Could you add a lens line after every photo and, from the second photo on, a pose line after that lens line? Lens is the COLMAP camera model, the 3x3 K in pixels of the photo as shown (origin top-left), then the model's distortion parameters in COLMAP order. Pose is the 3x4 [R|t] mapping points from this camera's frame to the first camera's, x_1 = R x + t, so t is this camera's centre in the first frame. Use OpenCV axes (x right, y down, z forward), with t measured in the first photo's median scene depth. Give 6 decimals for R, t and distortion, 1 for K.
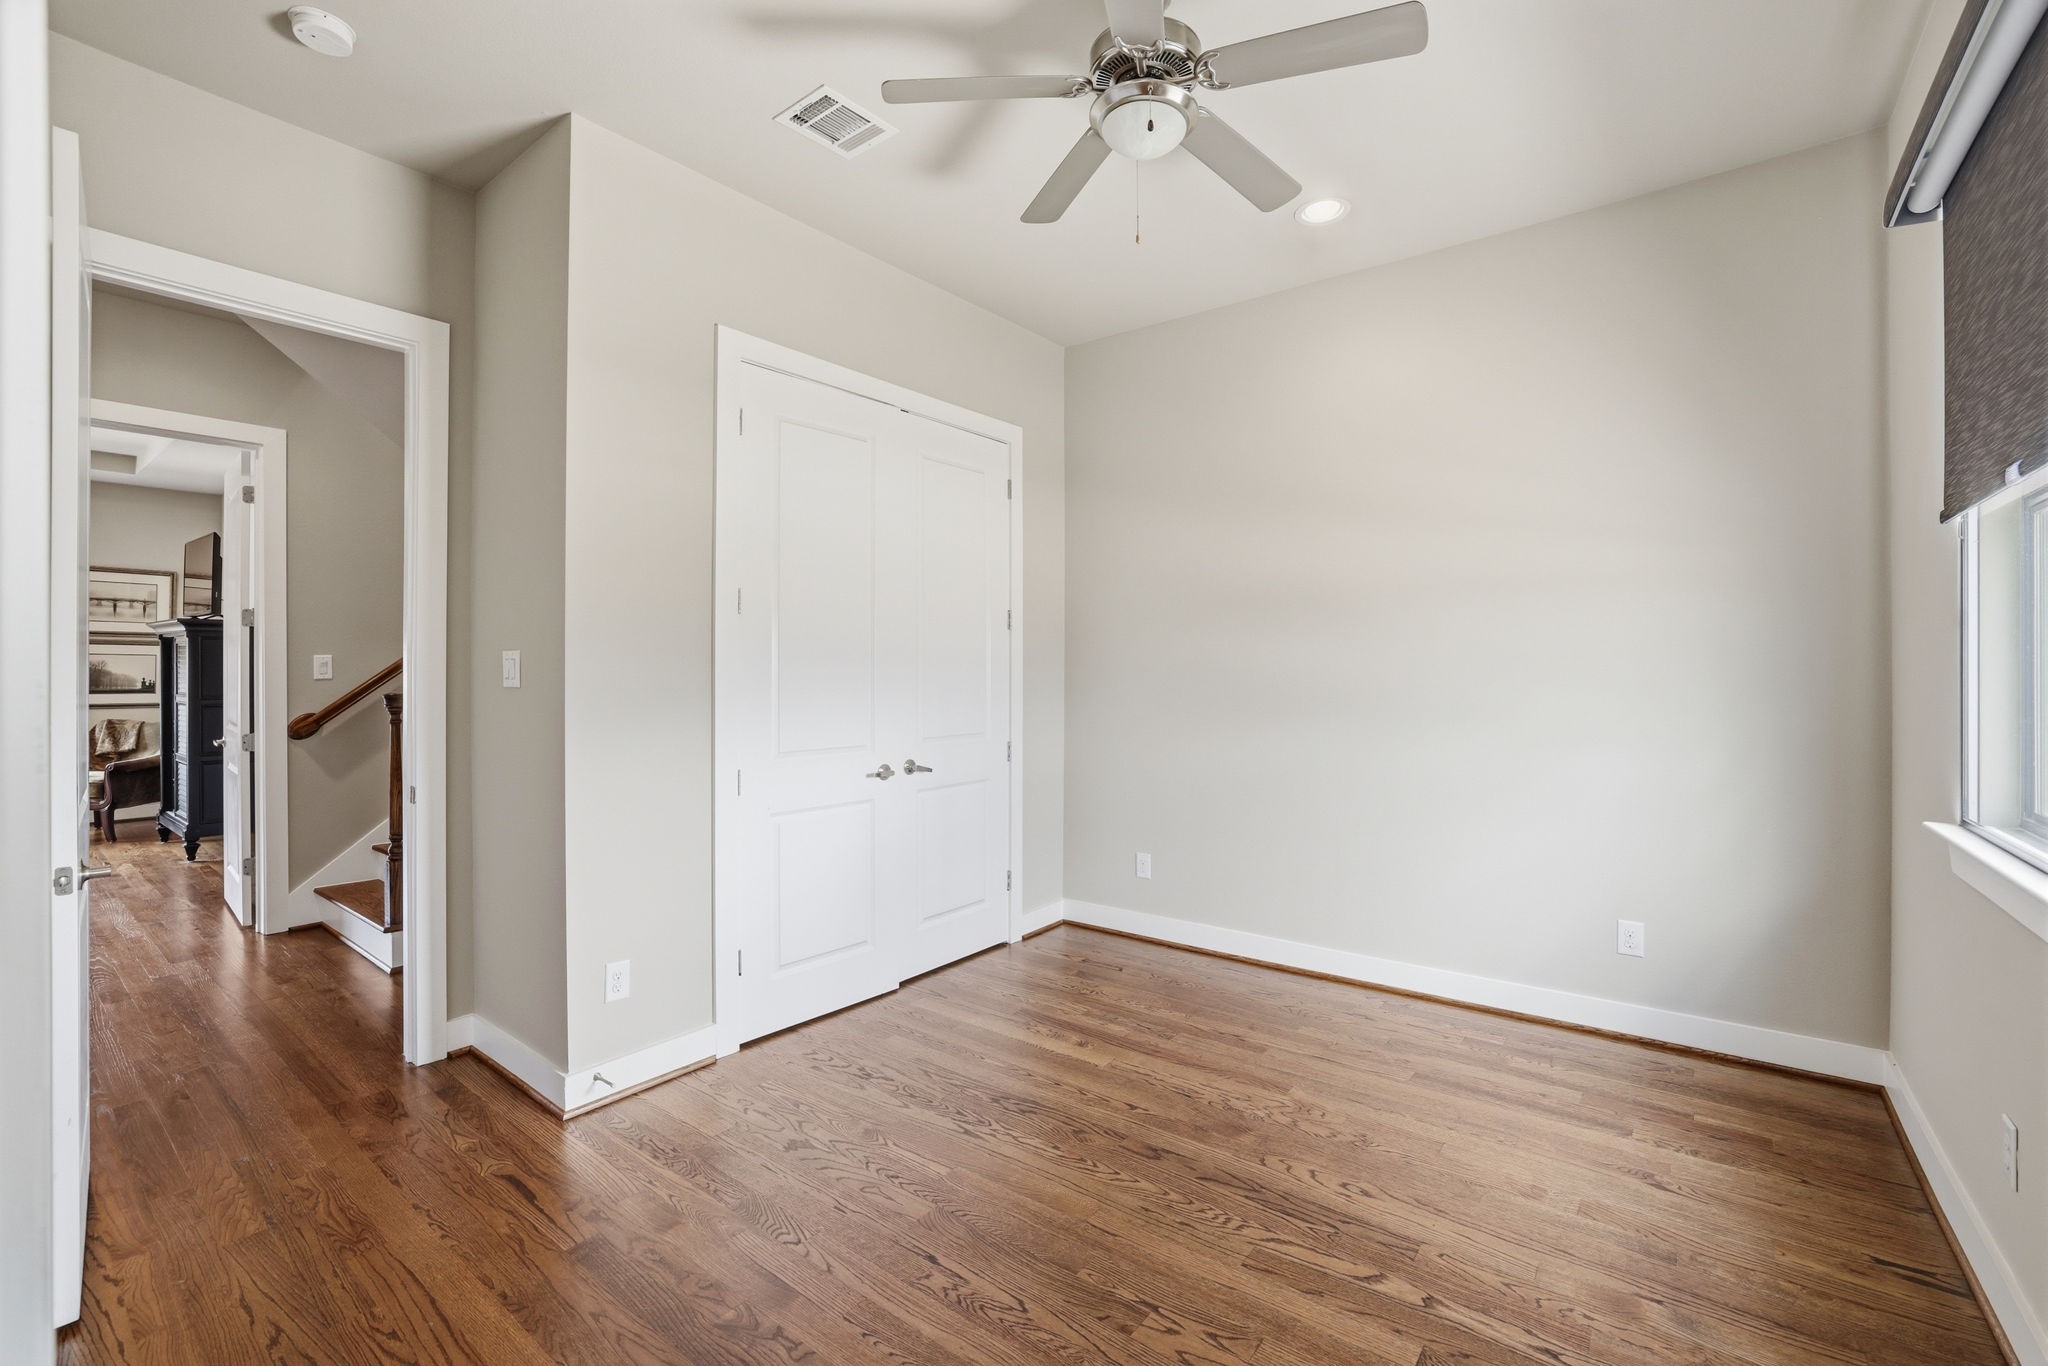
lens RADIAL K [[912.0, 0, 1017.8], [0, 912.0, 667.2], [0, 0, 1]] dist [-0.001291, 0.000471]
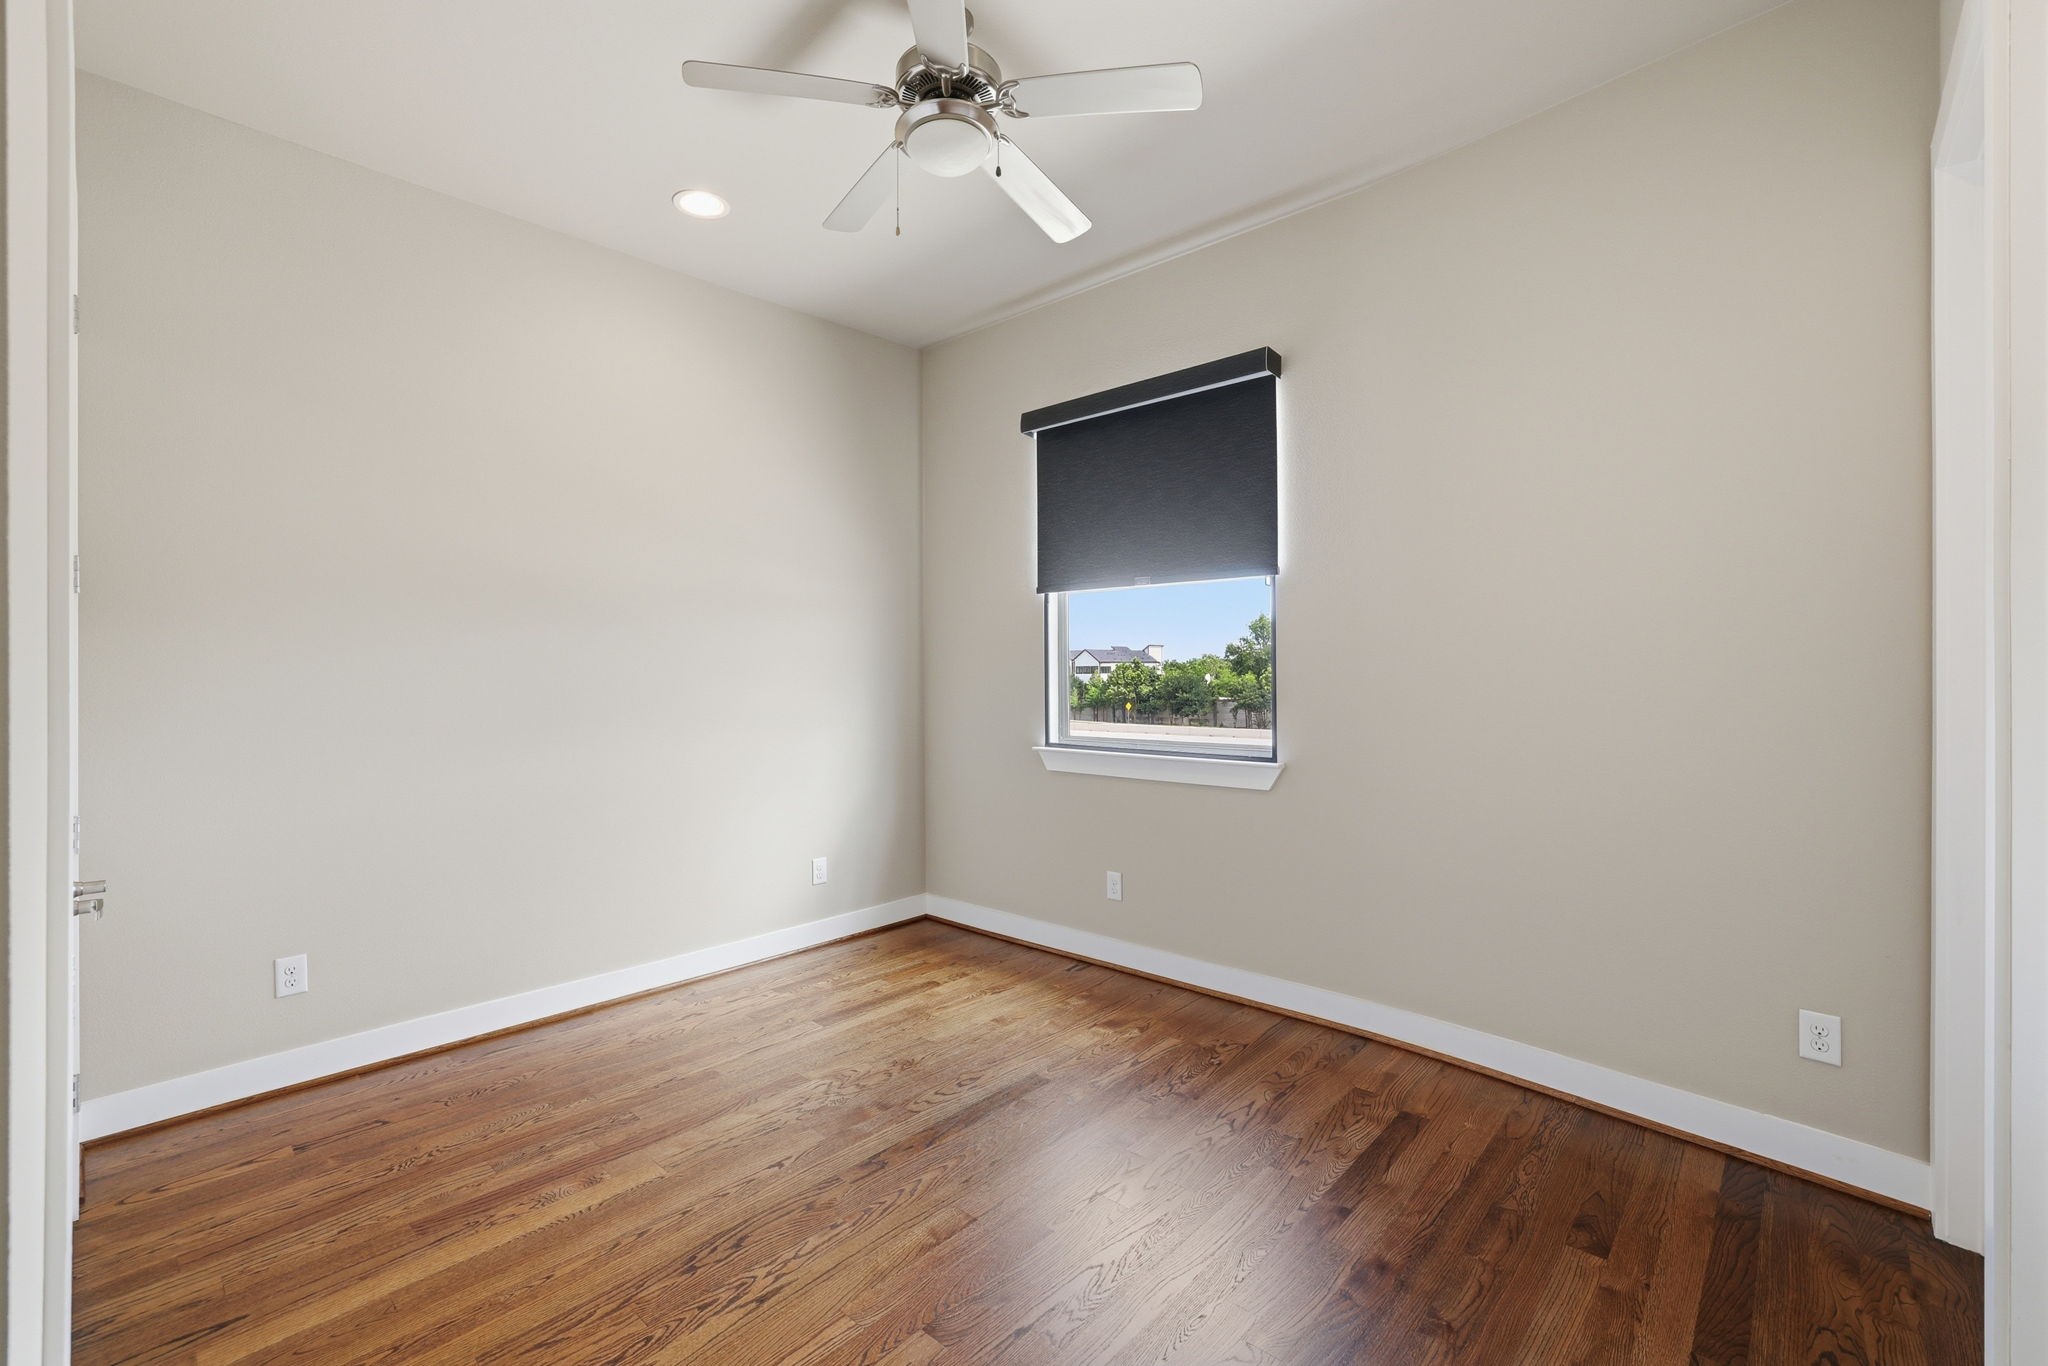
lens RADIAL K [[912.0, 0, 1017.8], [0, 912.0, 667.2], [0, 0, 1]] dist [-0.001291, 0.000471]
pose [[0.046408, 0.009419, 0.998878, -0.728787], [-0.009731, 0.999912, -0.008977, 0.005886], [-0.998875, -0.009304, 0.046495, 0.711259]]
